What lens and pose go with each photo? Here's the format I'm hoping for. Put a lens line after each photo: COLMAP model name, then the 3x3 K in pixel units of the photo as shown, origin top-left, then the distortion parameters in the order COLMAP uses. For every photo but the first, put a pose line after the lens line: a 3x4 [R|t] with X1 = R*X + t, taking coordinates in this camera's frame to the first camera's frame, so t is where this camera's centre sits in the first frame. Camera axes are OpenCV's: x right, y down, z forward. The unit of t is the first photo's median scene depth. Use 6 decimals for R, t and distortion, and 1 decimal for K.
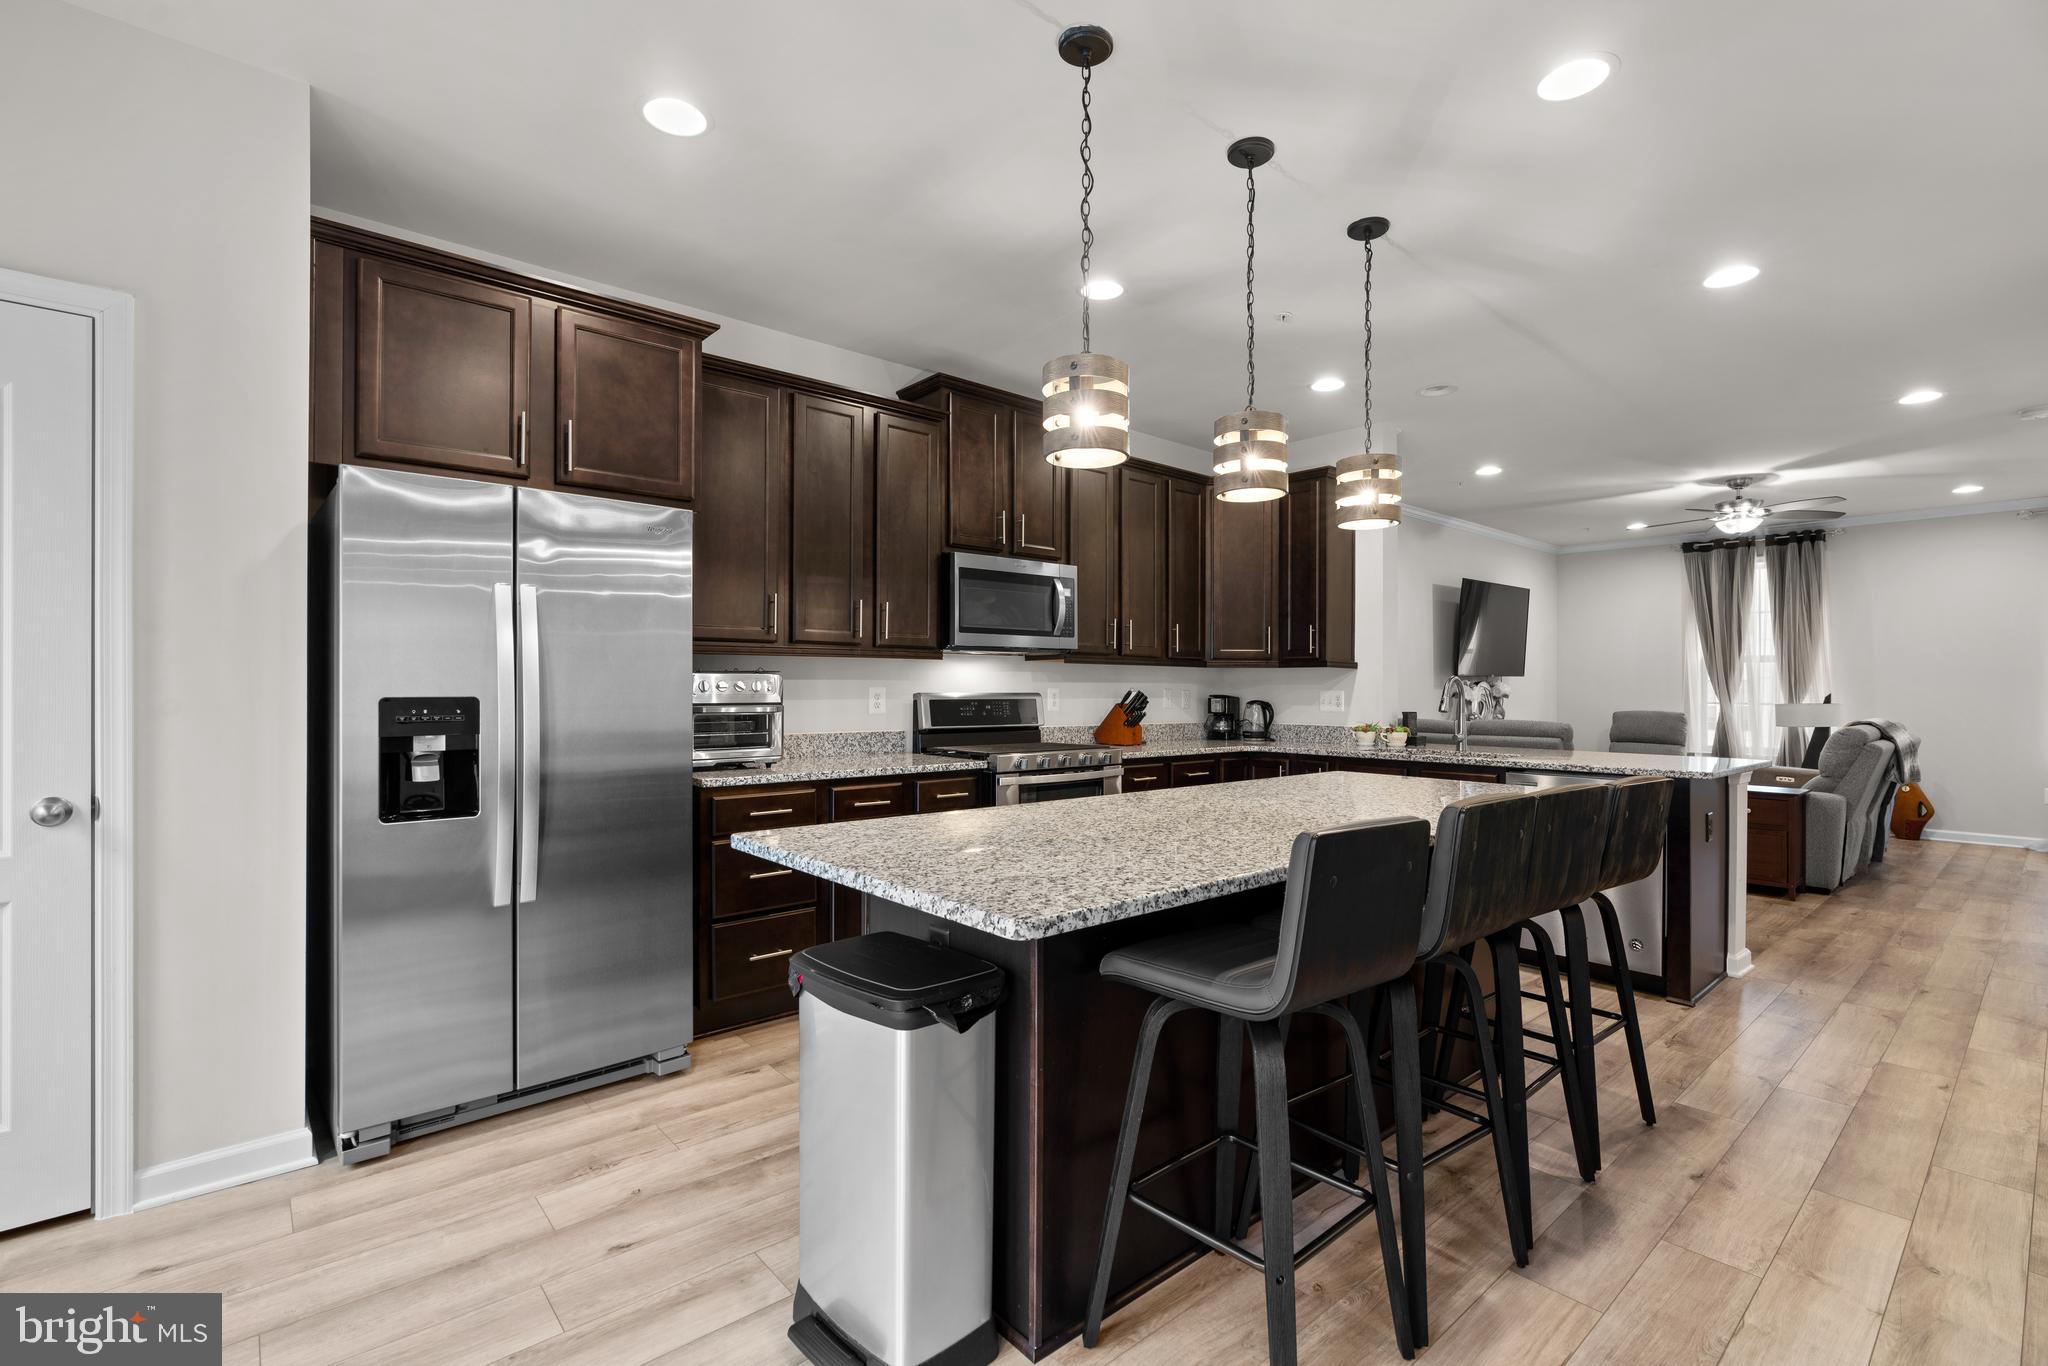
lens RADIAL K [[926.3, 0, 1020.2], [0, 926.3, 688.5], [0, 0, 1]] dist [-0.004534, 0.000511]
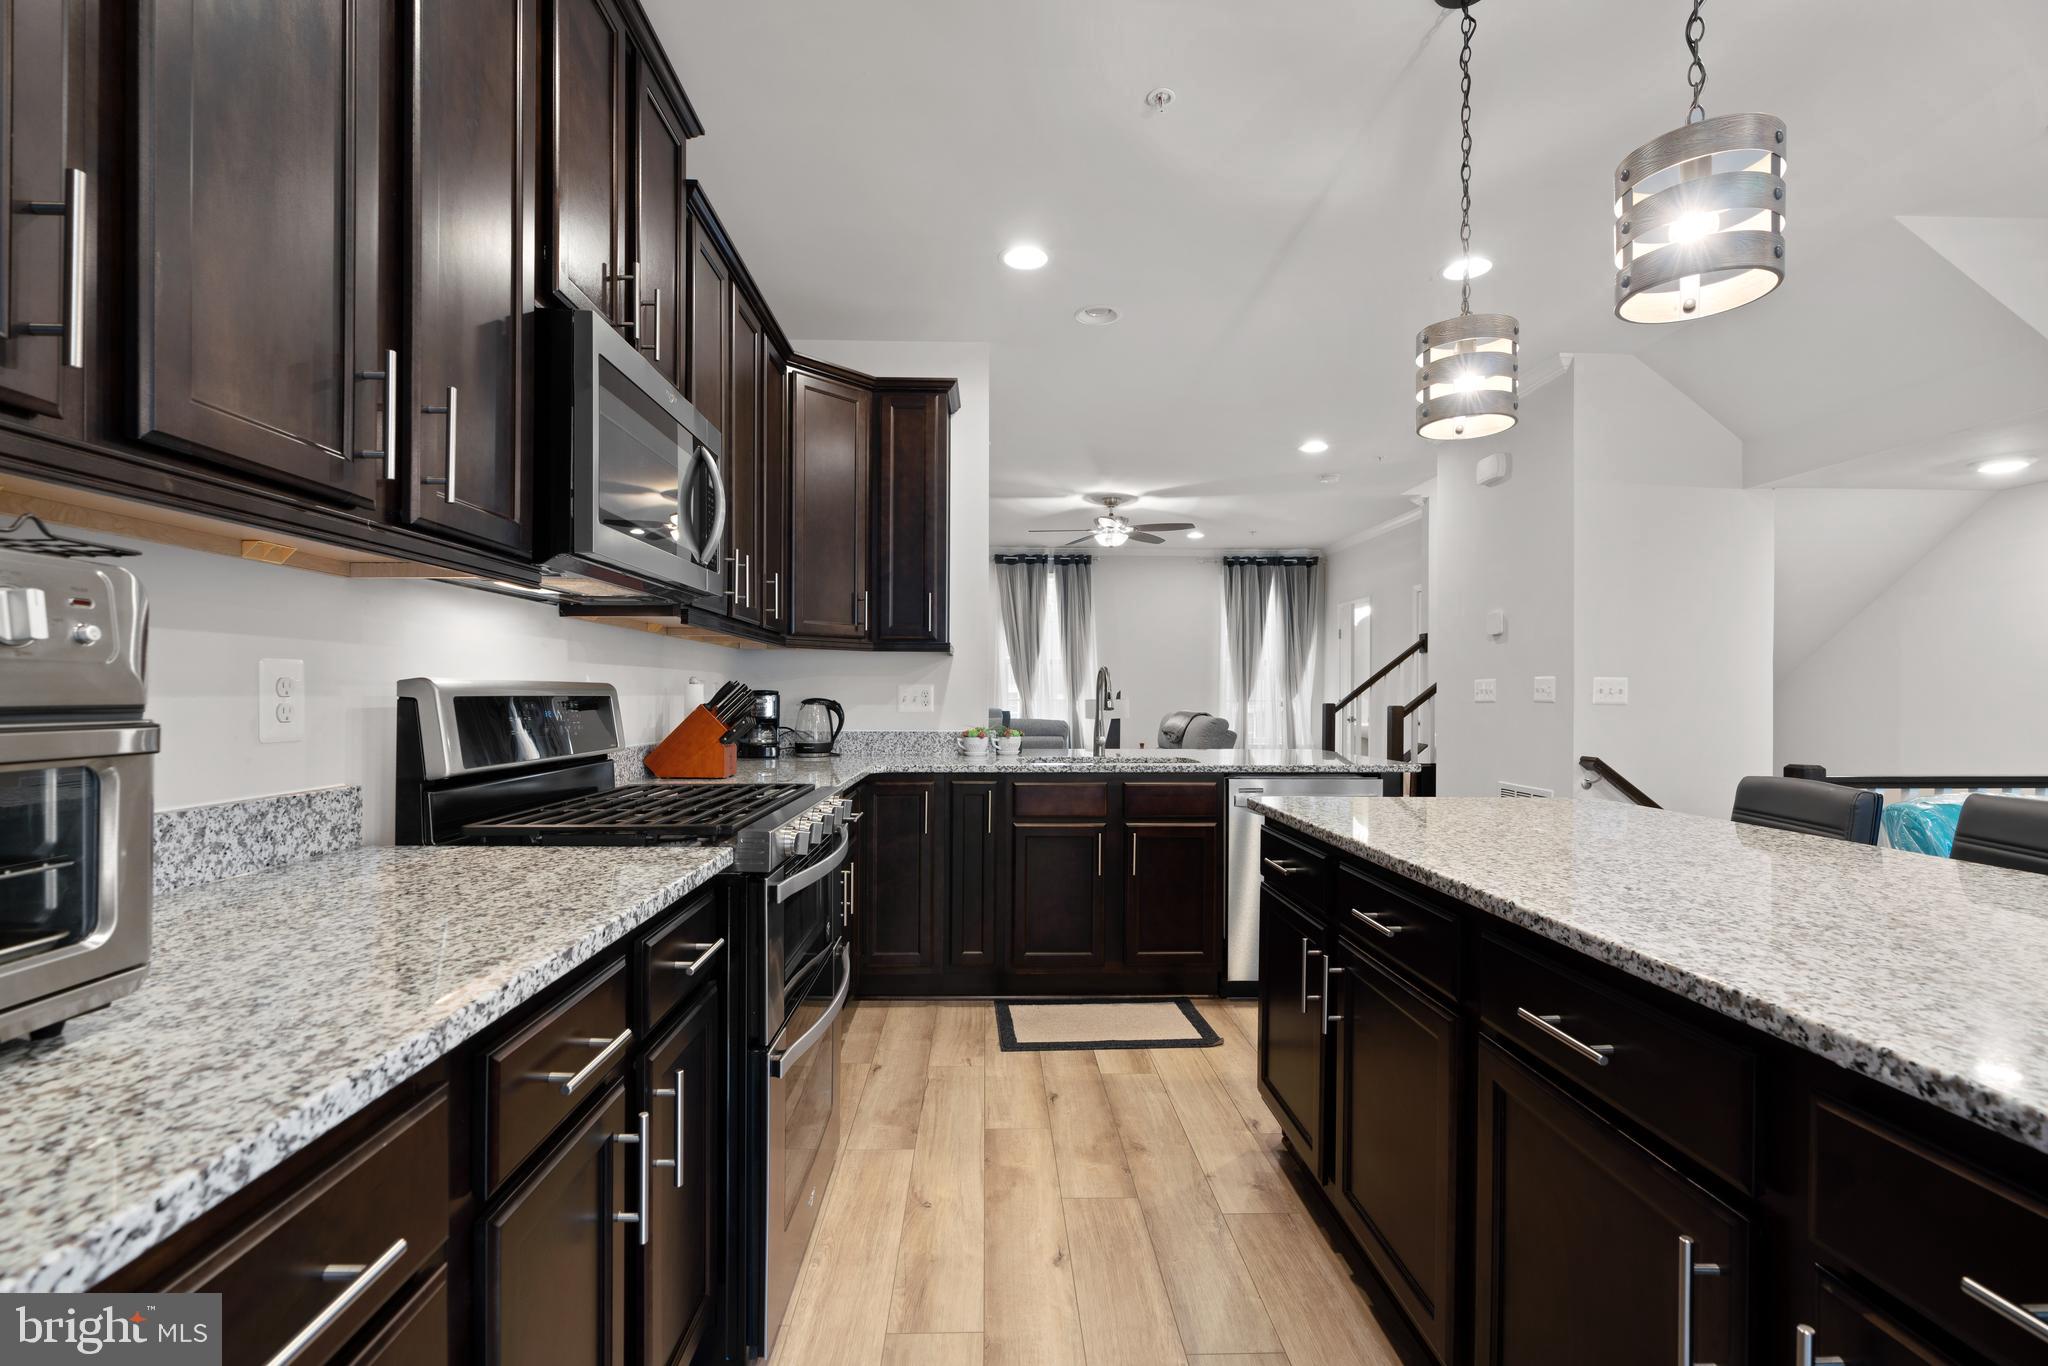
lens RADIAL K [[926.3, 0, 1028.1], [0, 926.3, 684.9], [0, 0, 1]] dist [-0.004534, 0.000511]
pose [[0.618752, 0.005941, 0.785564, -0.222506], [-0.001636, 0.999979, -0.006274, 0.008700], [-0.785585, 0.002596, 0.618749, 0.532861]]
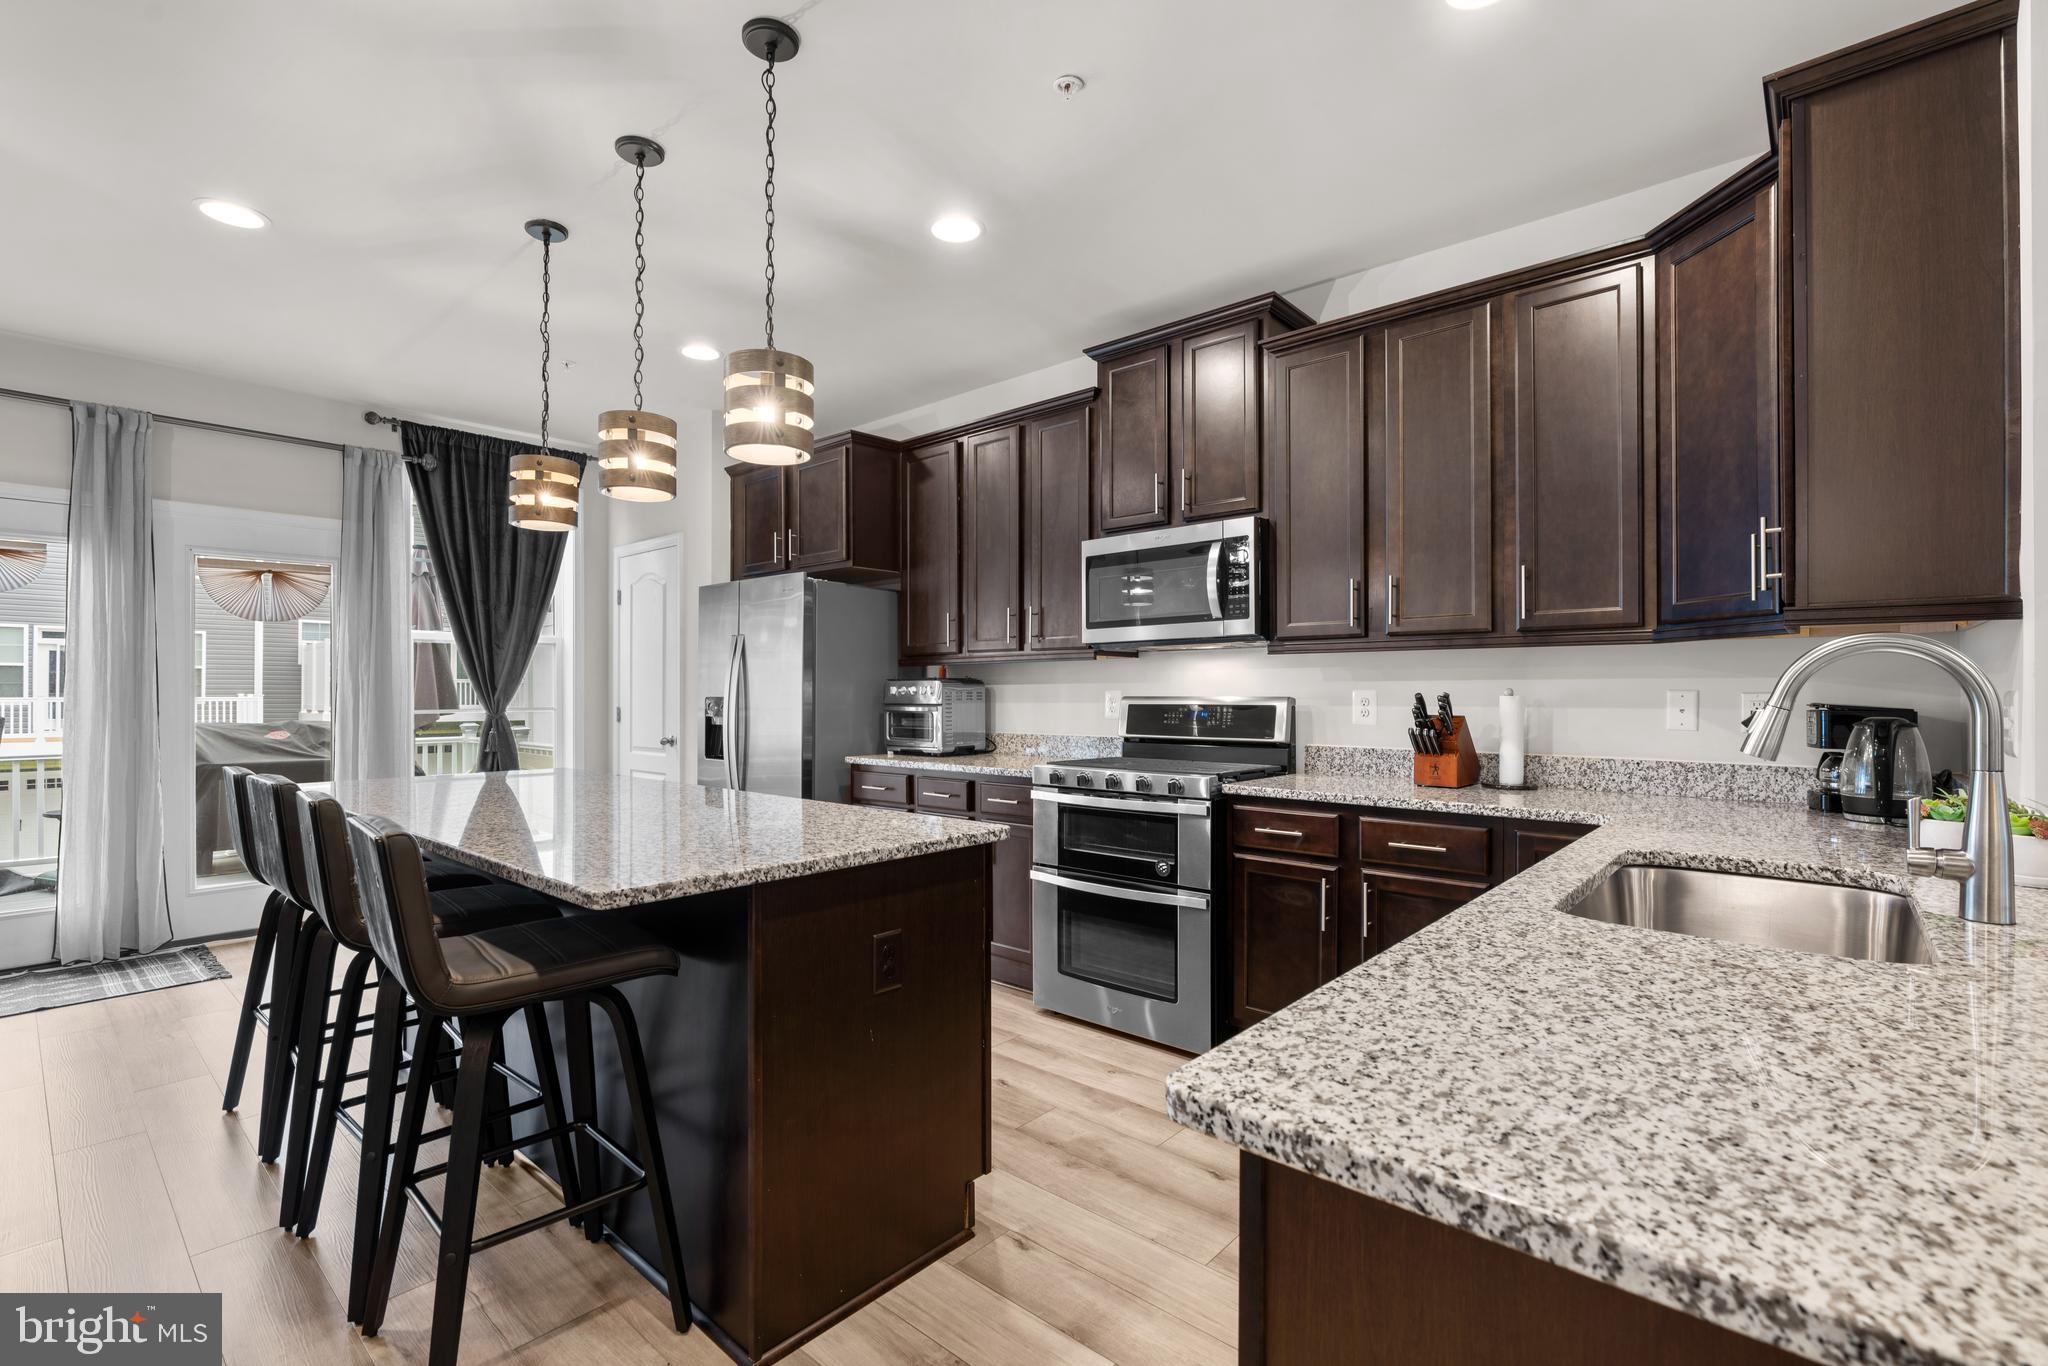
lens RADIAL K [[926.3, 0, 1023.6], [0, 926.3, 689.8], [0, 0, 1]] dist [-0.004534, 0.000511]
pose [[0.126295, -0.009588, -0.991946, 0.542293], [0.001116, 0.999954, -0.009524, 0.004804], [0.991992, 0.000096, 0.126300, 0.545442]]
